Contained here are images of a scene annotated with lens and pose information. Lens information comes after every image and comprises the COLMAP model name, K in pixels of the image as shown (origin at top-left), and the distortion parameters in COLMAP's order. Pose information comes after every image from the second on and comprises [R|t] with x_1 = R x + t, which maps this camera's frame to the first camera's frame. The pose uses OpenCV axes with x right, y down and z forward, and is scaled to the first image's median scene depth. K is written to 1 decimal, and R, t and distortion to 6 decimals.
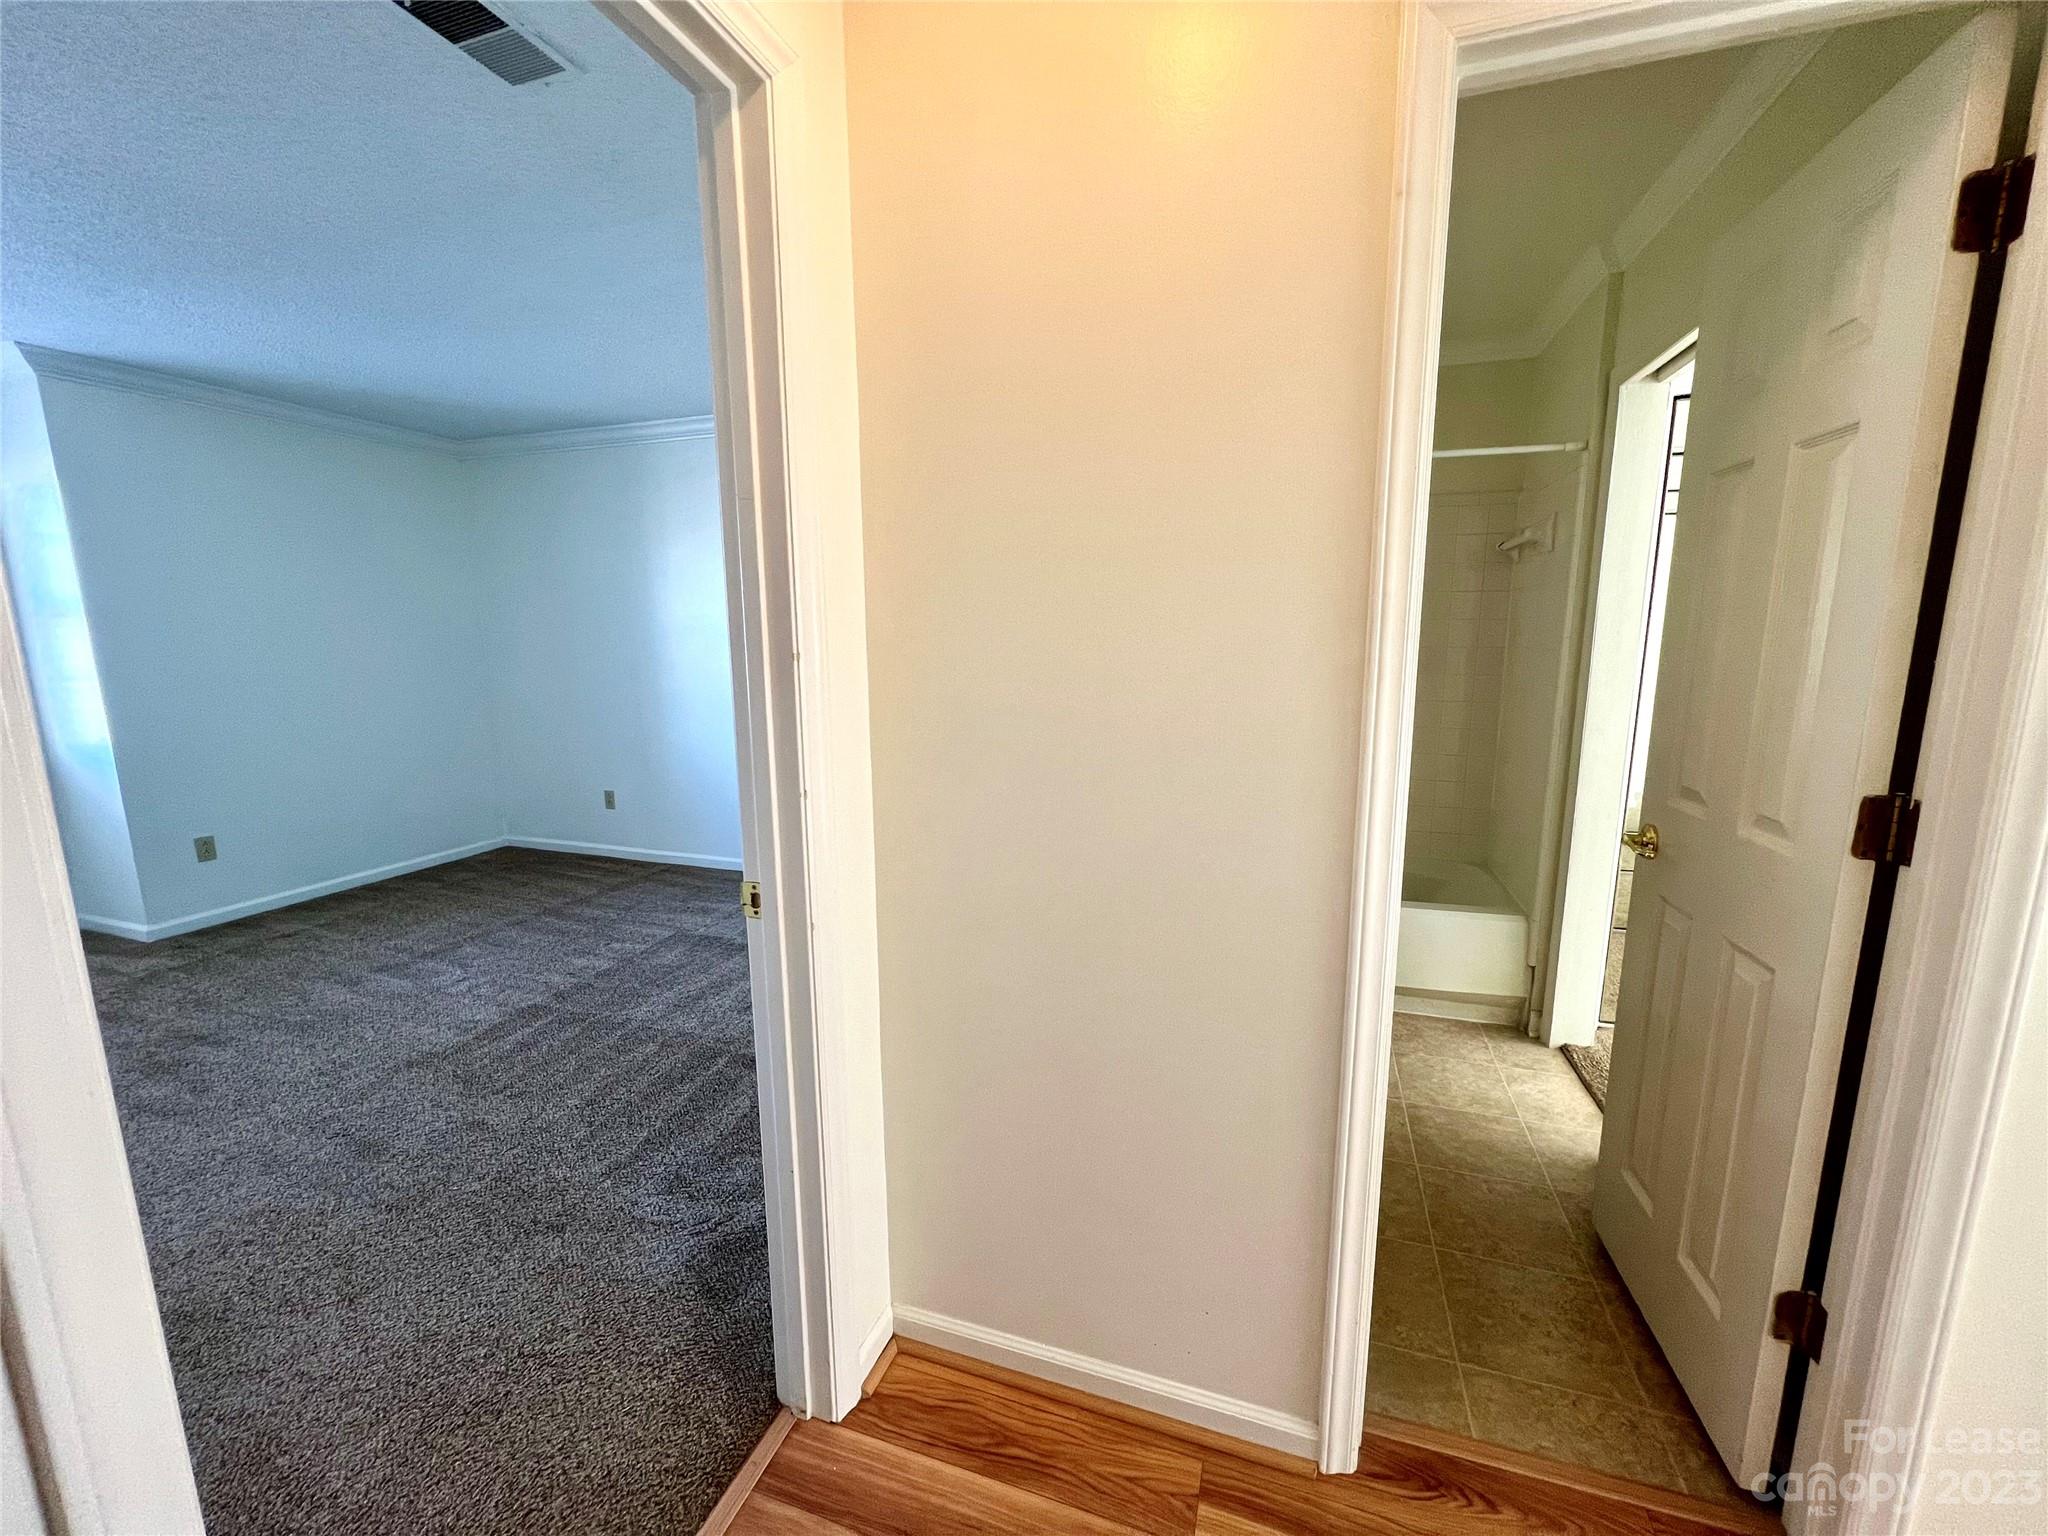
lens RADIAL K [[817.1, 0, 1032.4], [0, 817.1, 775.0], [0, 0, 1]] dist [-0.002160, 0.000534]
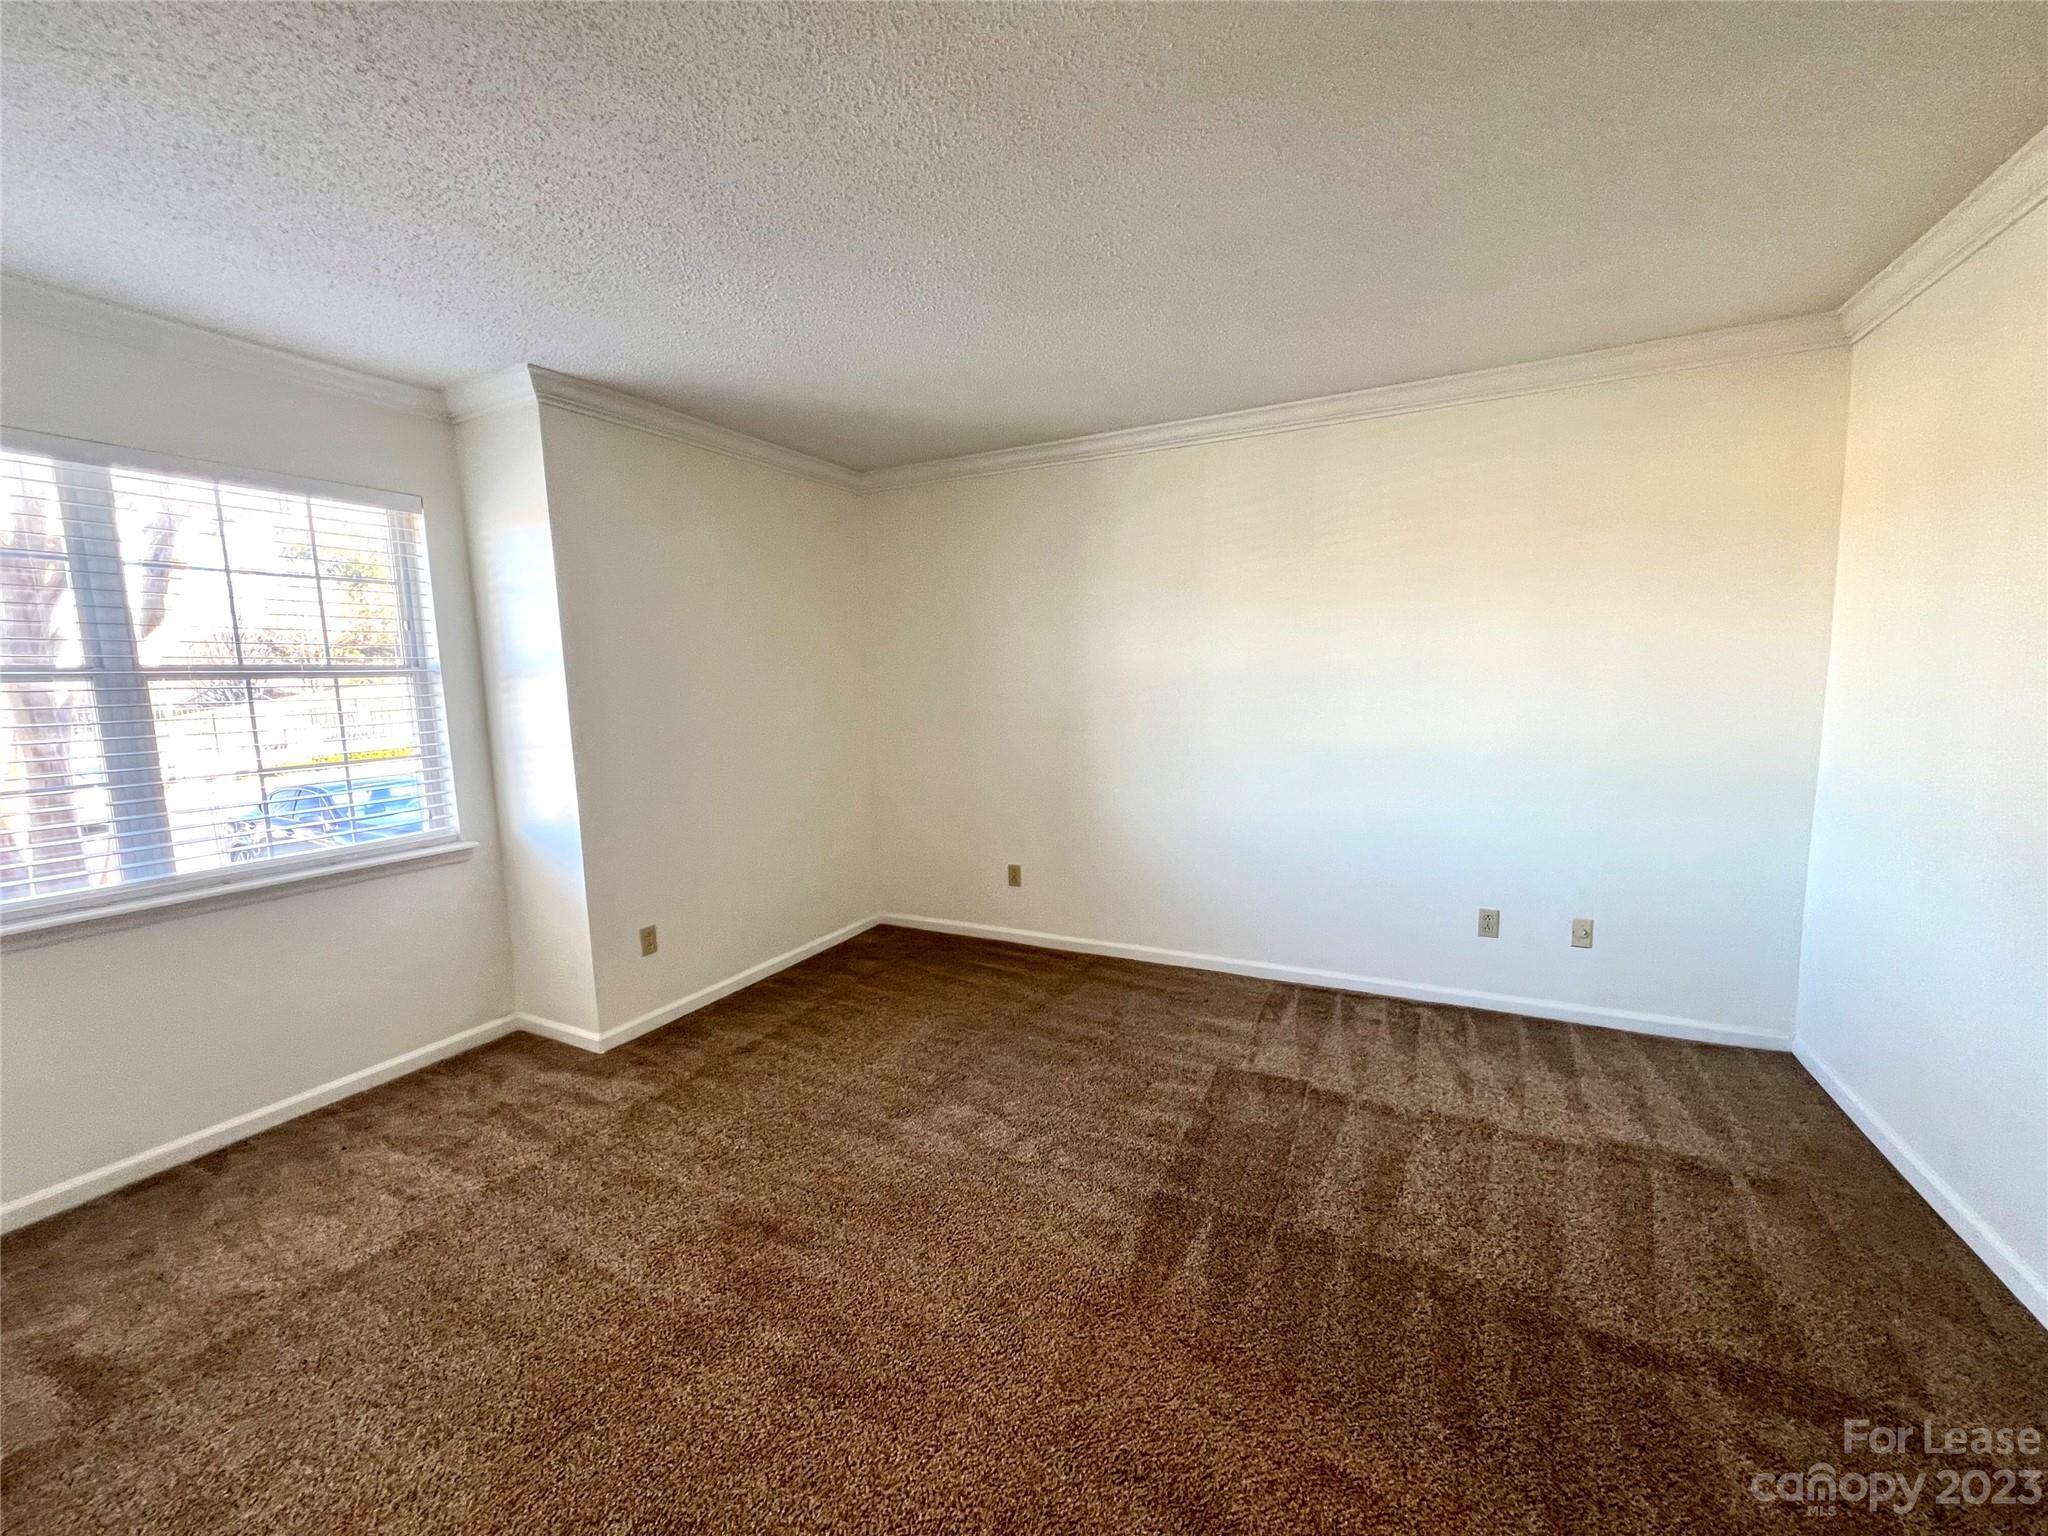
lens RADIAL K [[817.1, 0, 1022.8], [0, 817.1, 767.6], [0, 0, 1]] dist [-0.002160, 0.000534]
pose [[0.988637, -0.008292, -0.150097, -0.501123], [-0.000591, 0.998256, -0.059039, -0.041896], [0.150325, 0.058456, 0.986907, 0.200530]]
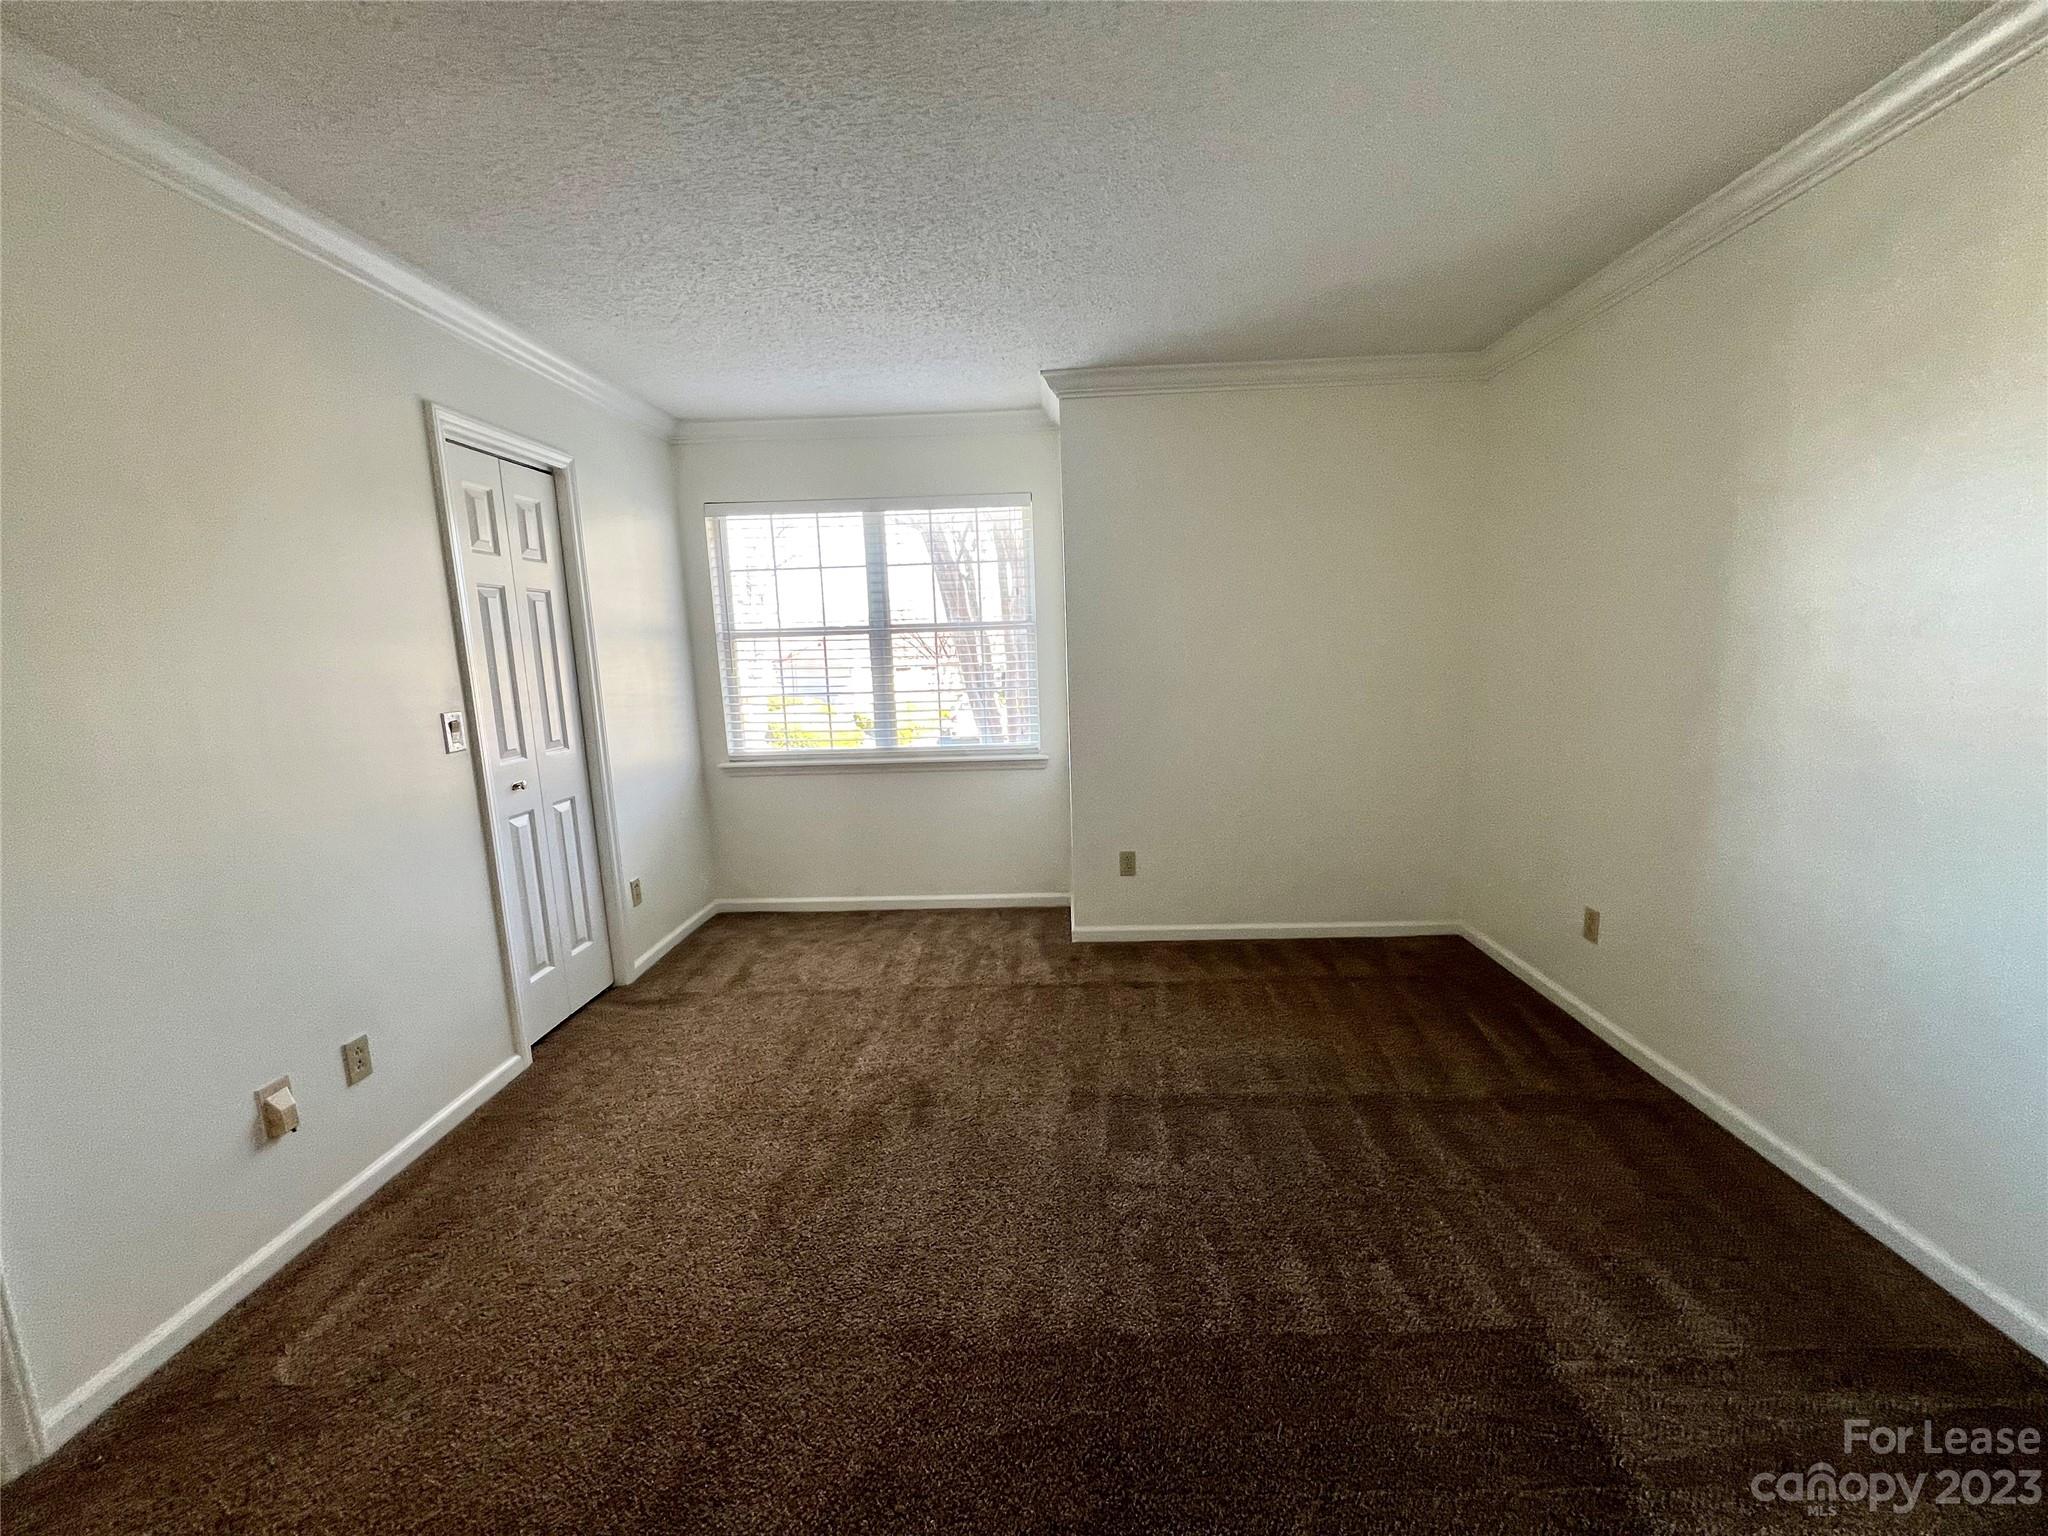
lens RADIAL K [[817.1, 0, 1031.0], [0, 817.1, 770.5], [0, 0, 1]] dist [-0.002160, 0.000534]
pose [[0.280126, 0.140429, -0.949636, -0.140720], [-0.133850, 0.985293, 0.106219, -0.108771], [0.950586, 0.097354, 0.294803, 0.603593]]
